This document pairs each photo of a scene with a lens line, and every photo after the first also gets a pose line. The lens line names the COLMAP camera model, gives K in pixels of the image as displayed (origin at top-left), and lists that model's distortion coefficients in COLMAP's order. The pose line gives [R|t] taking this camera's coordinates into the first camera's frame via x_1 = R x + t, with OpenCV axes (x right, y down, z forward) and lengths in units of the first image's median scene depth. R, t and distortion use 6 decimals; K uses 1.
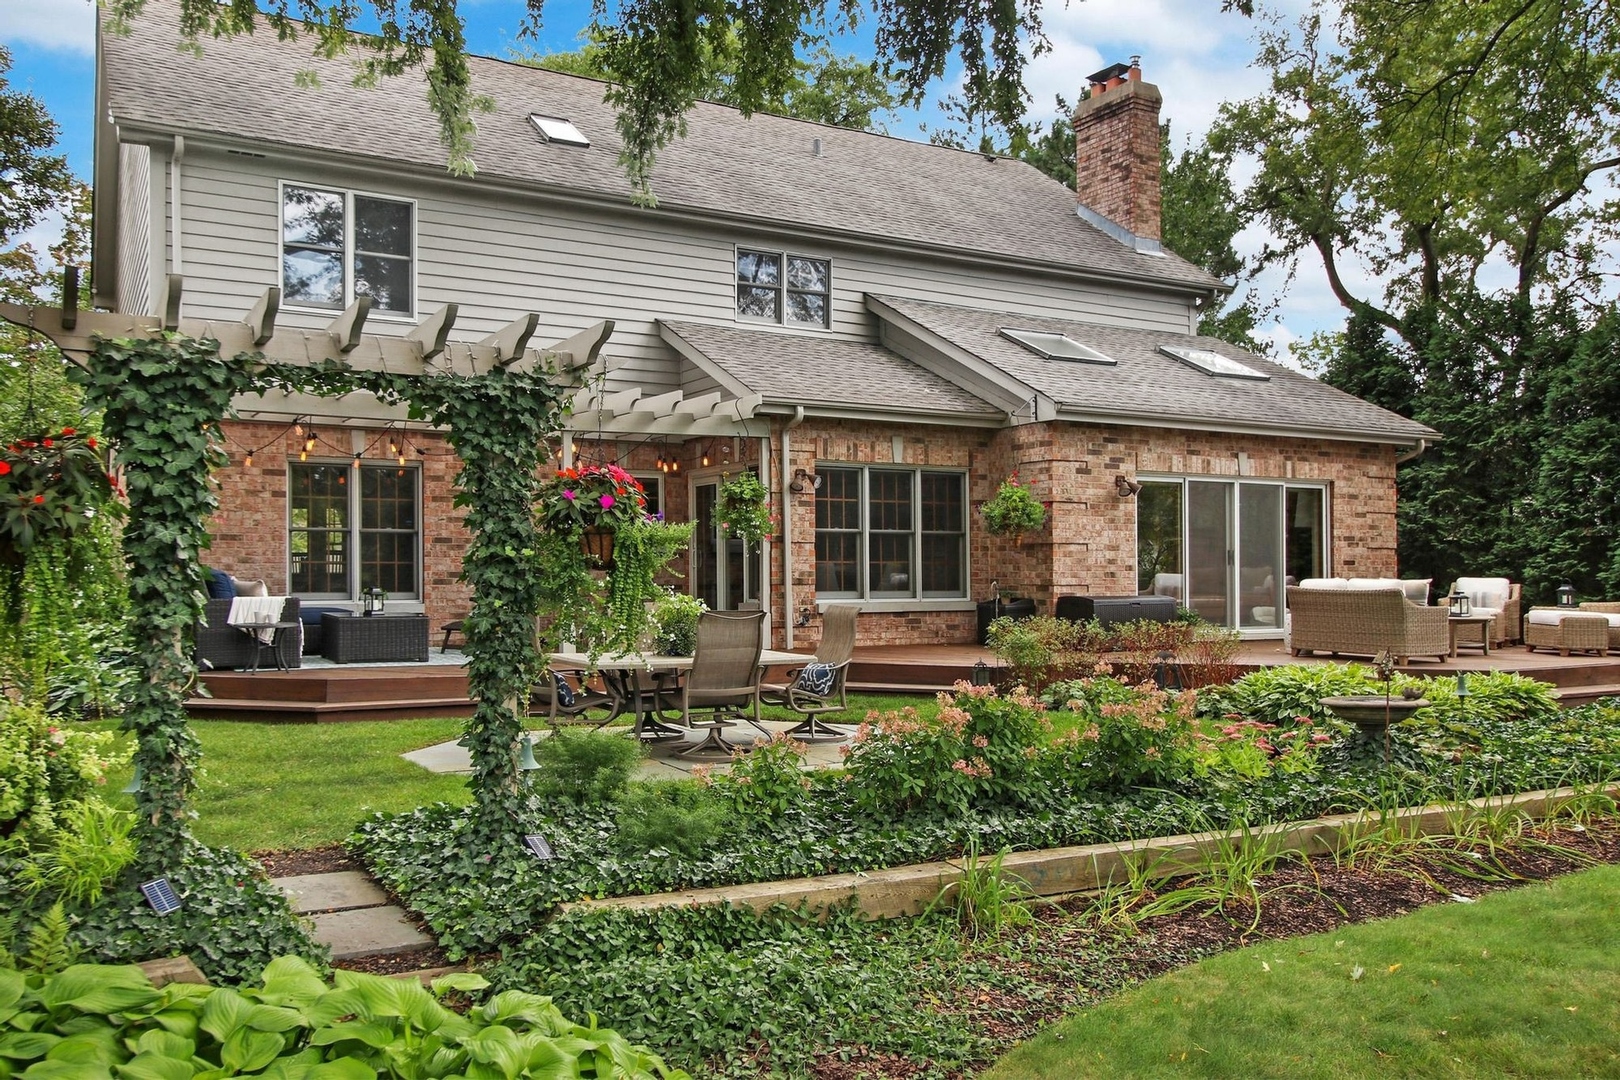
lens RADIAL K [[1273.9, 0, 807.9], [0, 1273.9, 575.2], [0, 0, 1]] dist [0.006375, 0.001513]
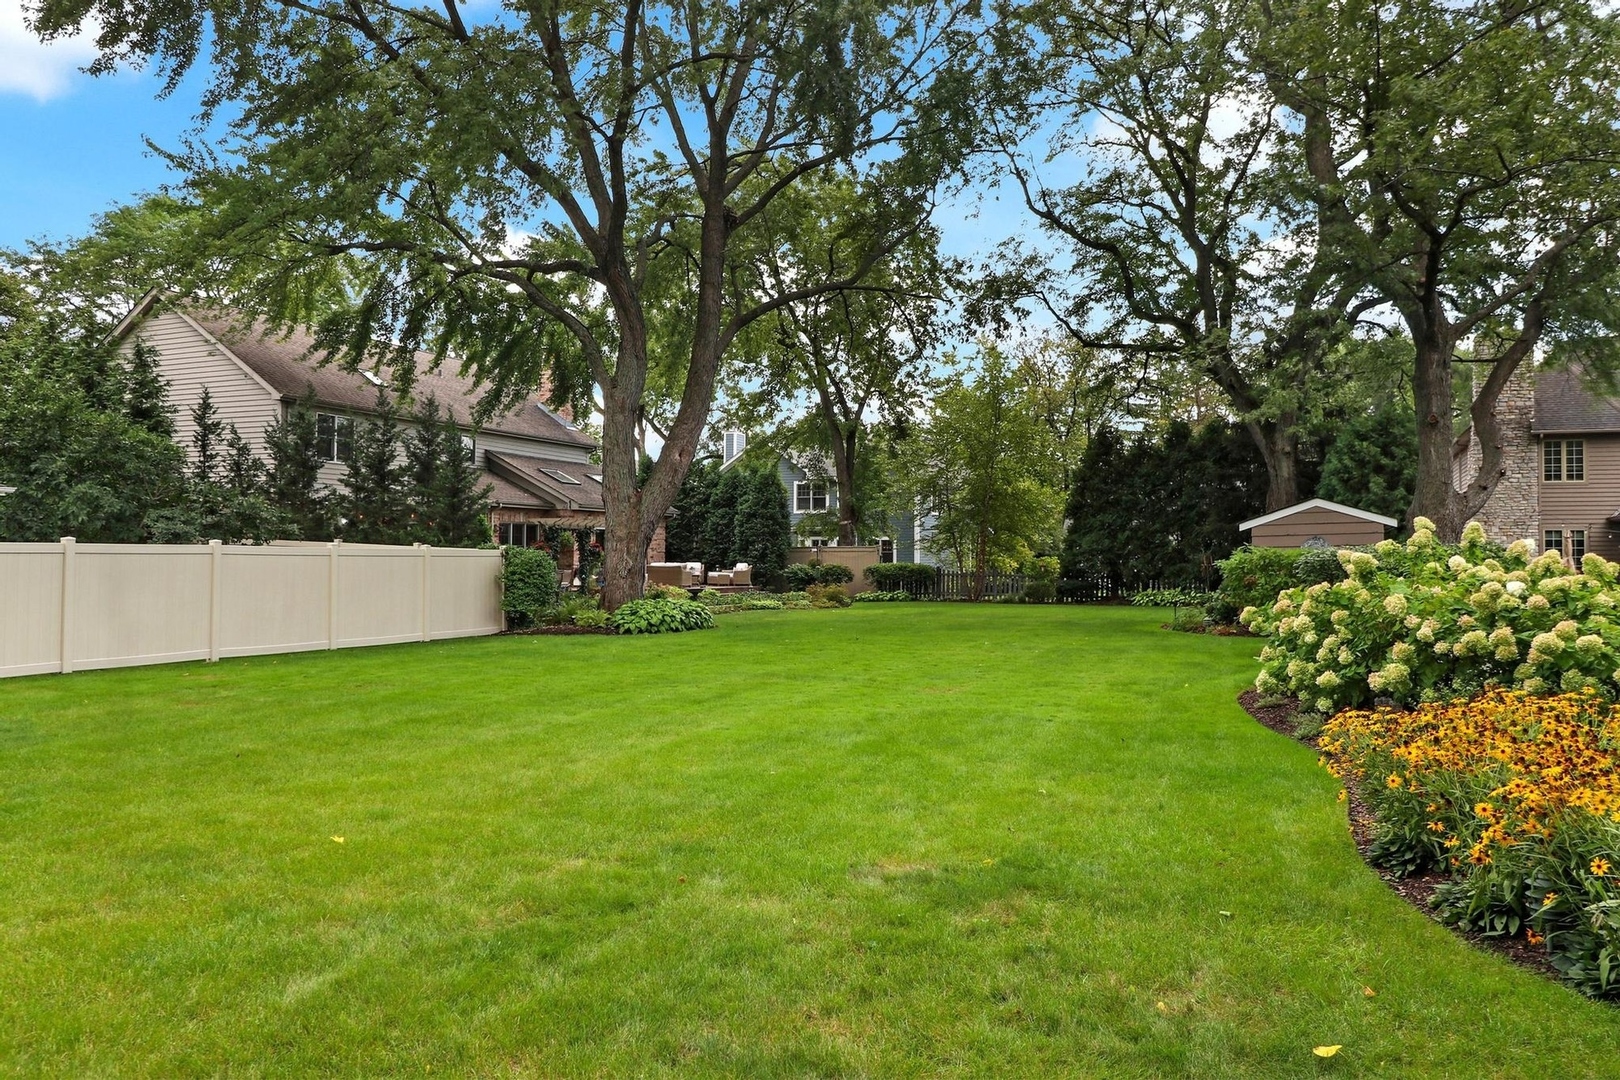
lens RADIAL K [[1182.4, 0, 810.0], [0, 1182.4, 540.0], [0, 0, 1]] dist [0.000117, -0.000013]
pose [[0.785368, 0.010848, 0.618935, -1.037532], [-0.010382, 0.999937, -0.004352, -0.042449], [-0.618943, -0.003008, 0.785430, -1.435876]]
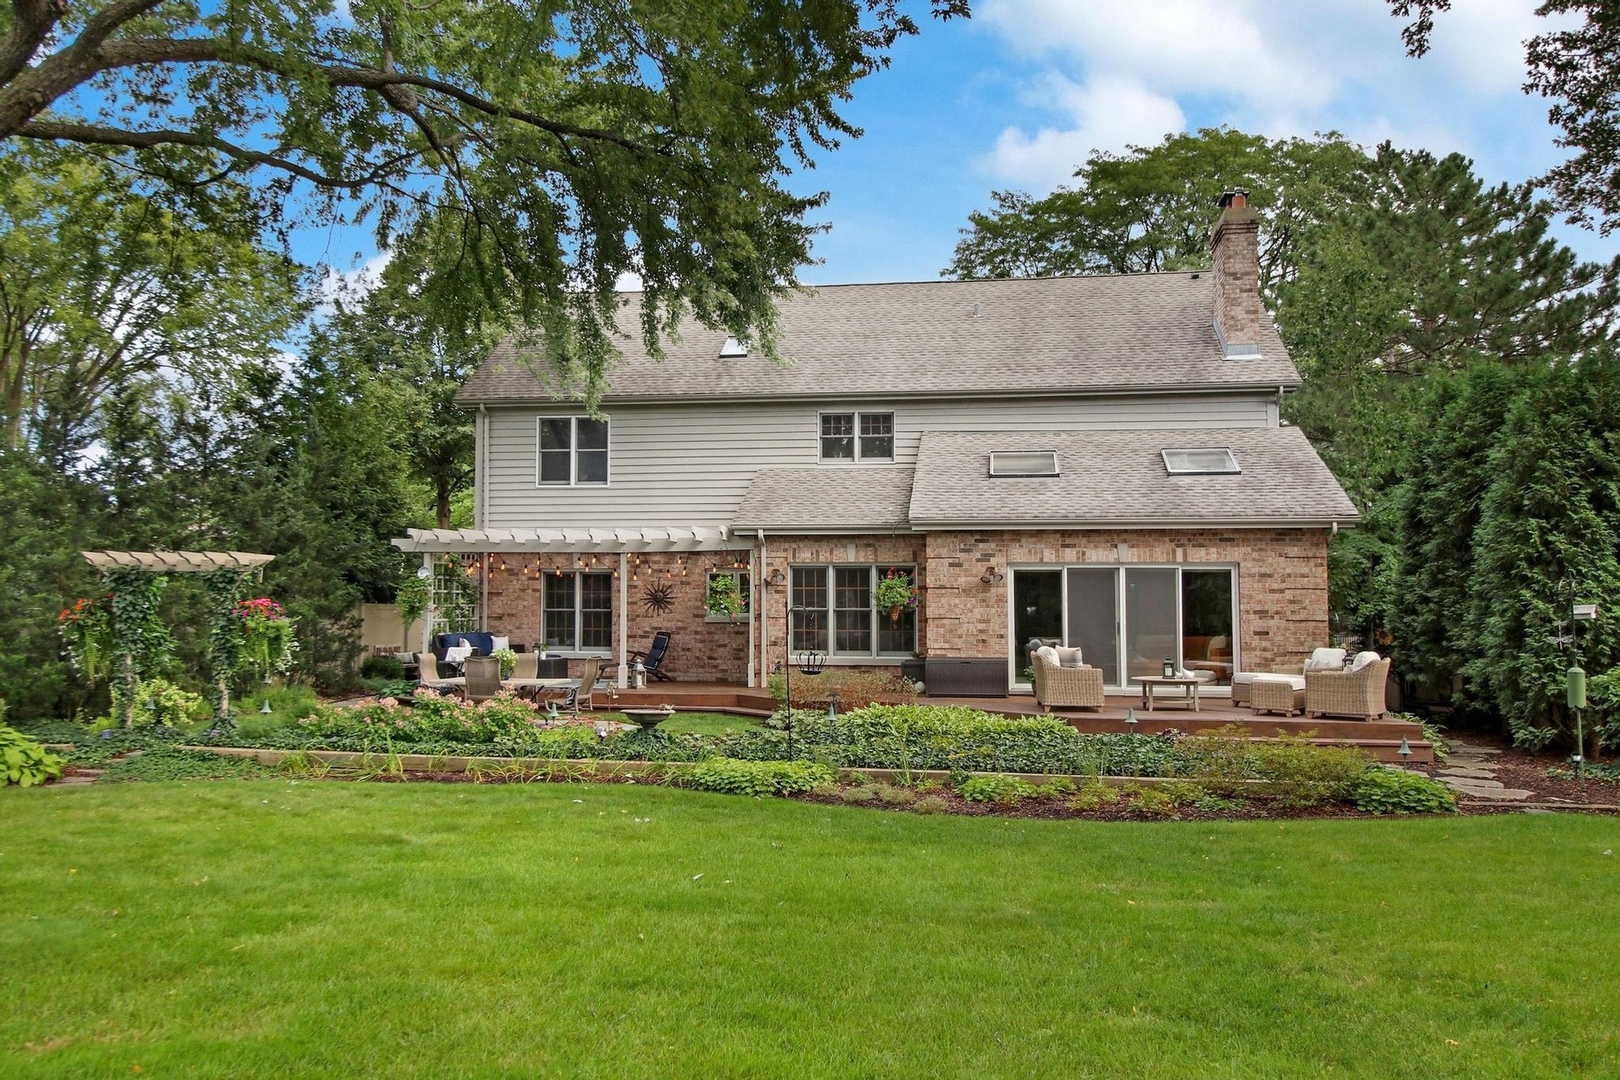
lens RADIAL K [[1273.9, 0, 807.9], [0, 1273.9, 575.2], [0, 0, 1]] dist [0.006375, 0.001513]
pose [[0.797043, -0.020056, -0.603590, 0.894232], [-0.008474, 0.998979, -0.044383, -0.008685], [0.603864, 0.040490, 0.796059, -0.174645]]
